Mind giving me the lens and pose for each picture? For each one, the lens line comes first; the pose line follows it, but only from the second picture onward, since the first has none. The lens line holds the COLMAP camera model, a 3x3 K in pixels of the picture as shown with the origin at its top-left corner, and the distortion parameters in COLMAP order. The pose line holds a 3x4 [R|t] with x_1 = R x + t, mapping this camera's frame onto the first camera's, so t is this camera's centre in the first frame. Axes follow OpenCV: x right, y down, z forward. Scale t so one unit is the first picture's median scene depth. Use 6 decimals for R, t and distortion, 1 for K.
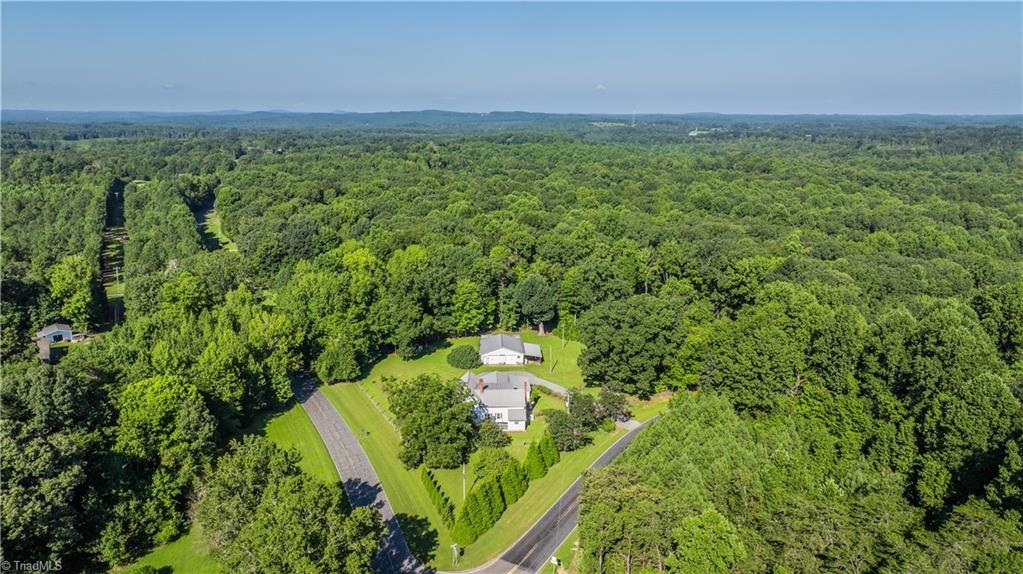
lens RADIAL K [[730.2, 0, 503.0], [0, 730.2, 289.7], [0, 0, 1]] dist [-0.019601, -0.001495]
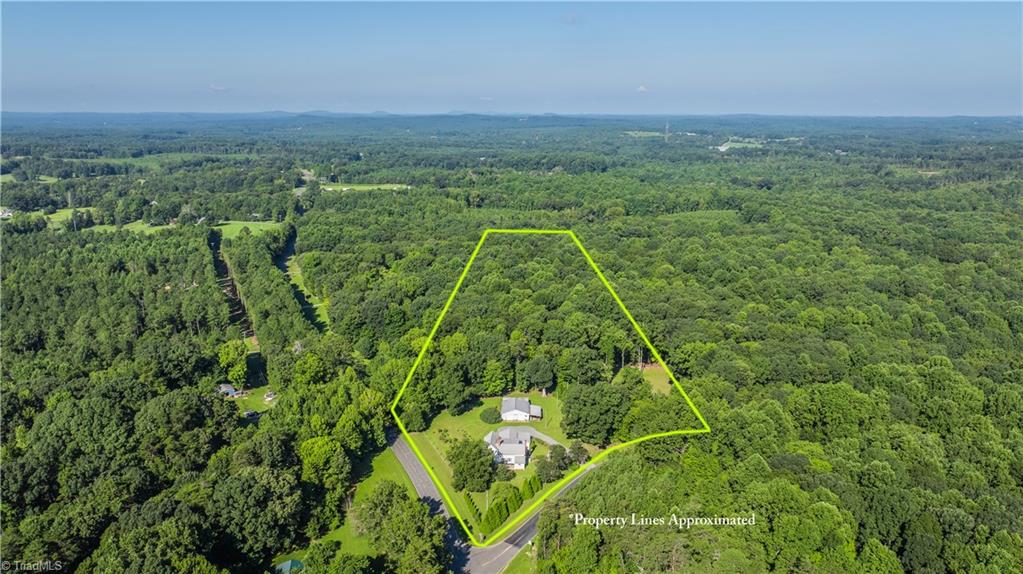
lens RADIAL K [[730.2, 0, 503.0], [0, 730.2, 289.7], [0, 0, 1]] dist [-0.019601, -0.001495]
pose [[0.998636, 0.011797, -0.050855, 0.052960], [-0.011660, 0.999928, 0.002999, -0.196934], [0.050886, -0.002402, 0.998702, -0.599244]]
